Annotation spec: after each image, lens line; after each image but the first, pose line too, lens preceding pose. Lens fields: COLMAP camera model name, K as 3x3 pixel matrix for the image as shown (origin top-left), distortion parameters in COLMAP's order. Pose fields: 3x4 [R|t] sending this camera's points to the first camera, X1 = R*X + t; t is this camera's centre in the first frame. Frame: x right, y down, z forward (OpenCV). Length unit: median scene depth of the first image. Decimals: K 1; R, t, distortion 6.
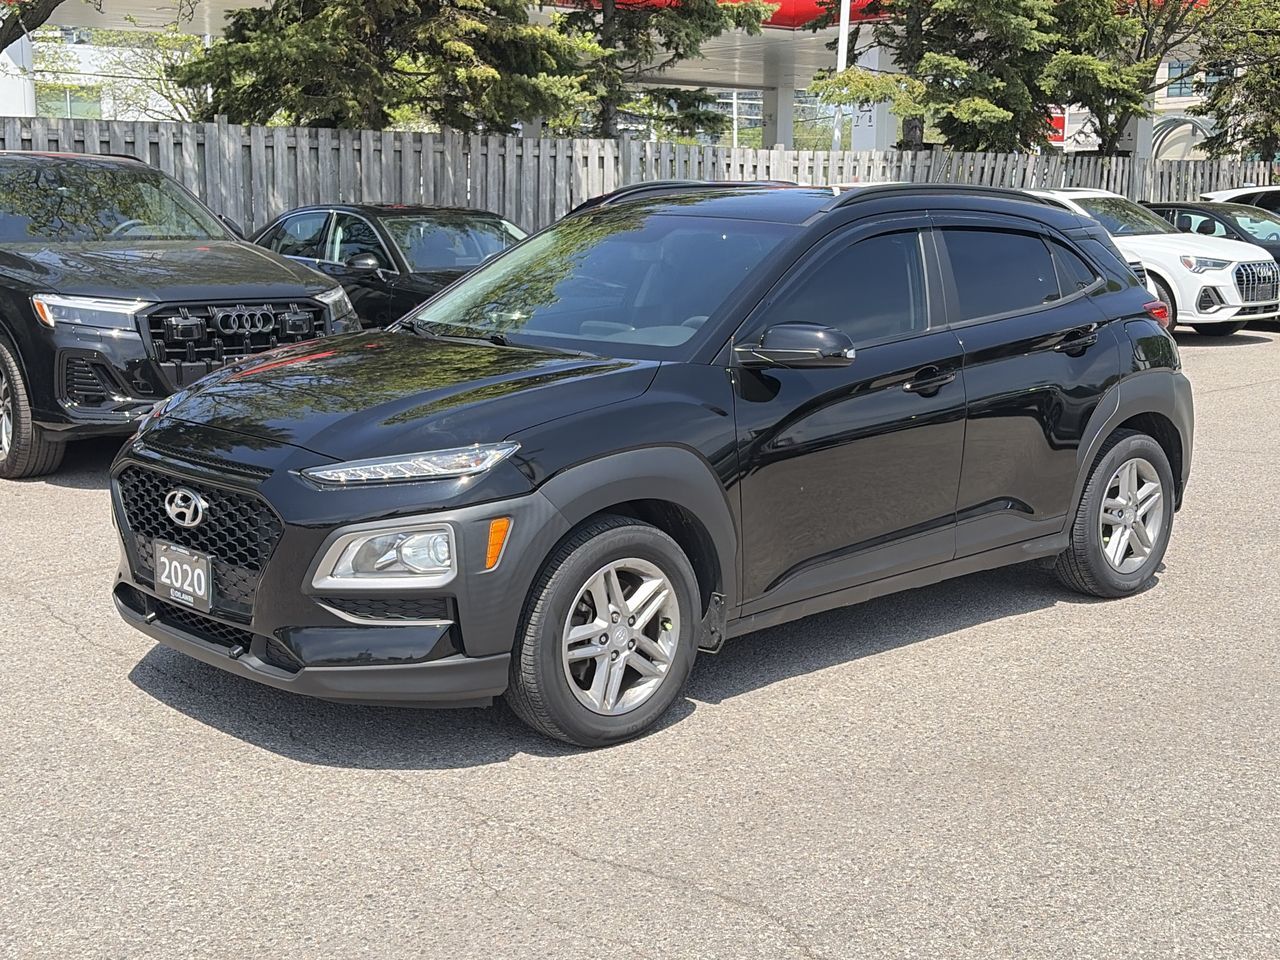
lens RADIAL K [[1620.6, 0, 640.0], [0, 1620.6, 480.0], [0, 0, 1]] dist [0.204512, -0.704948]
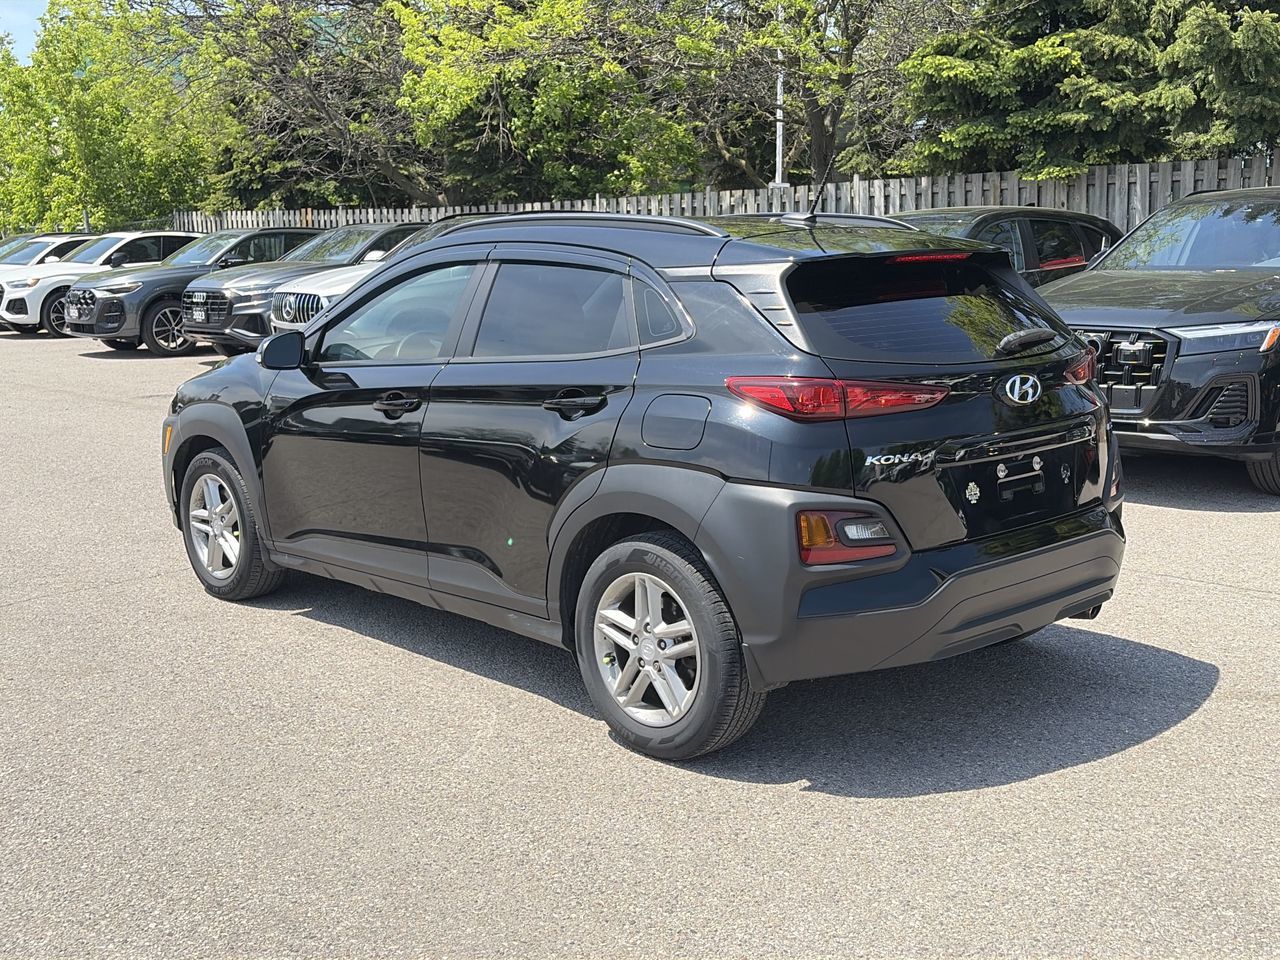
lens RADIAL K [[1394.3, 0, 640.0], [0, 1394.3, 480.0], [0, 0, 1]] dist [0.127684, -0.298027]
pose [[0.013677, 0.161395, -0.986795, 1.214466], [-0.159218, 0.974647, 0.157201, -0.202499], [0.987149, 0.154965, 0.039027, 1.274849]]
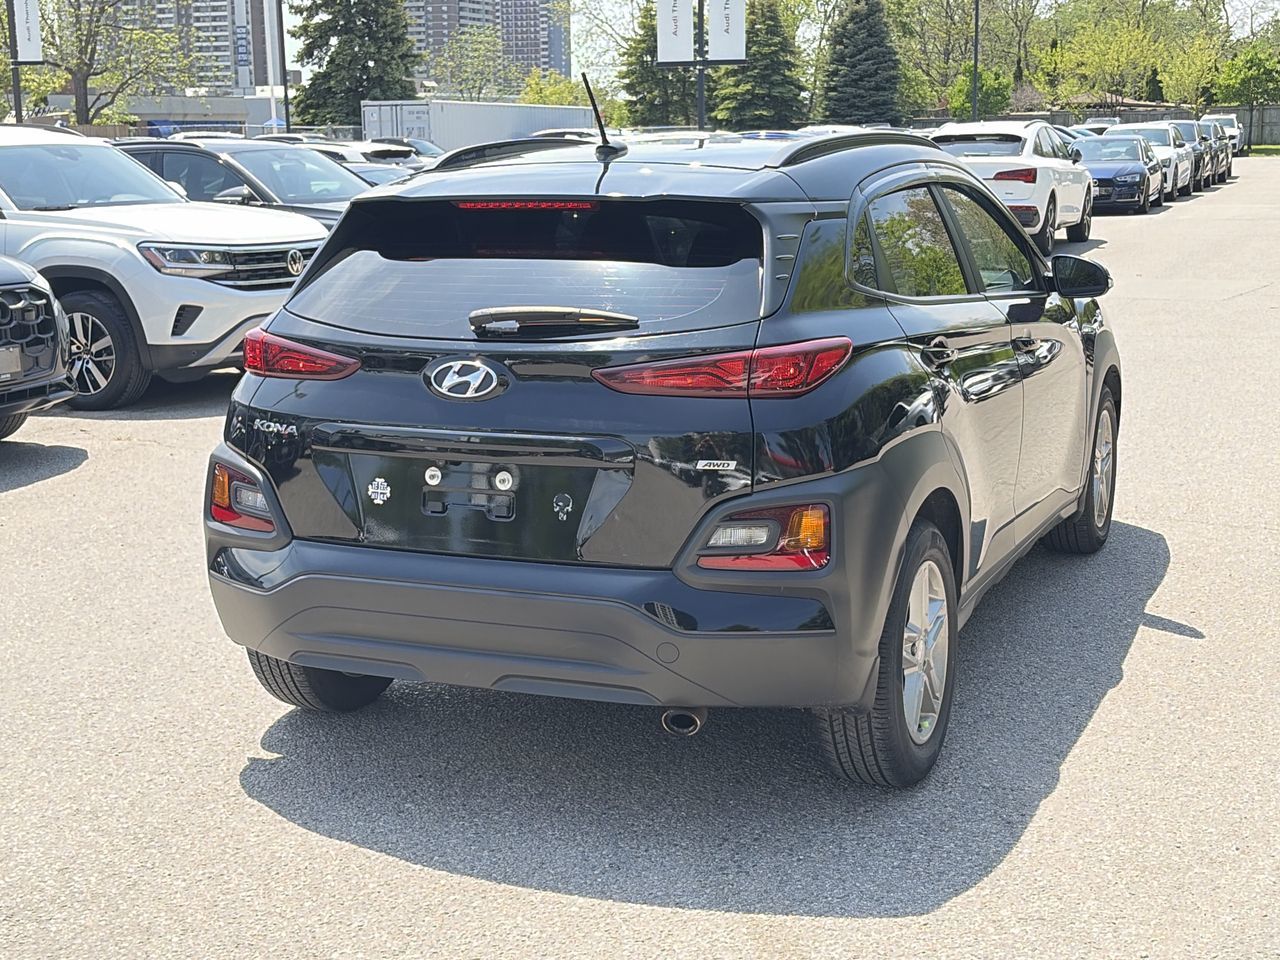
lens RADIAL K [[1727.9, 0, 640.0], [0, 1727.9, 480.0], [0, 0, 1]] dist [0.203350, -0.705403]
pose [[-0.911629, 0.084300, -0.402276, 0.630725], [-0.063679, 0.937954, 0.340863, -0.397186], [0.406052, 0.336357, -0.849698, 2.265142]]
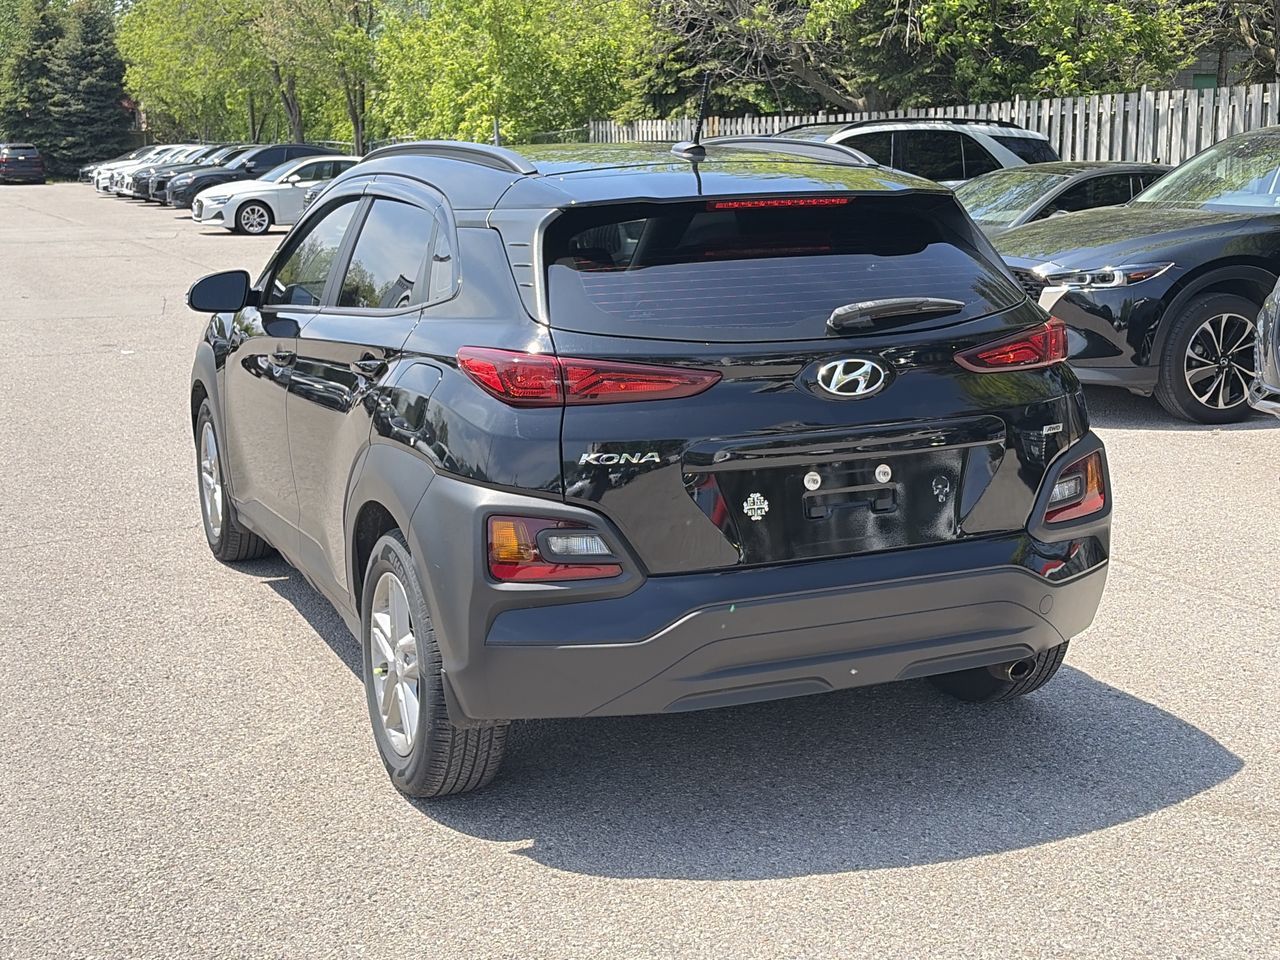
lens RADIAL K [[1620.6, 0, 640.0], [0, 1620.6, 480.0], [0, 0, 1]] dist [0.204512, -0.704948]
pose [[-0.318673, 0.180953, -0.930432, 1.117799], [-0.155676, 0.958287, 0.239690, -0.279786], [0.934994, 0.221228, -0.277210, 1.654897]]
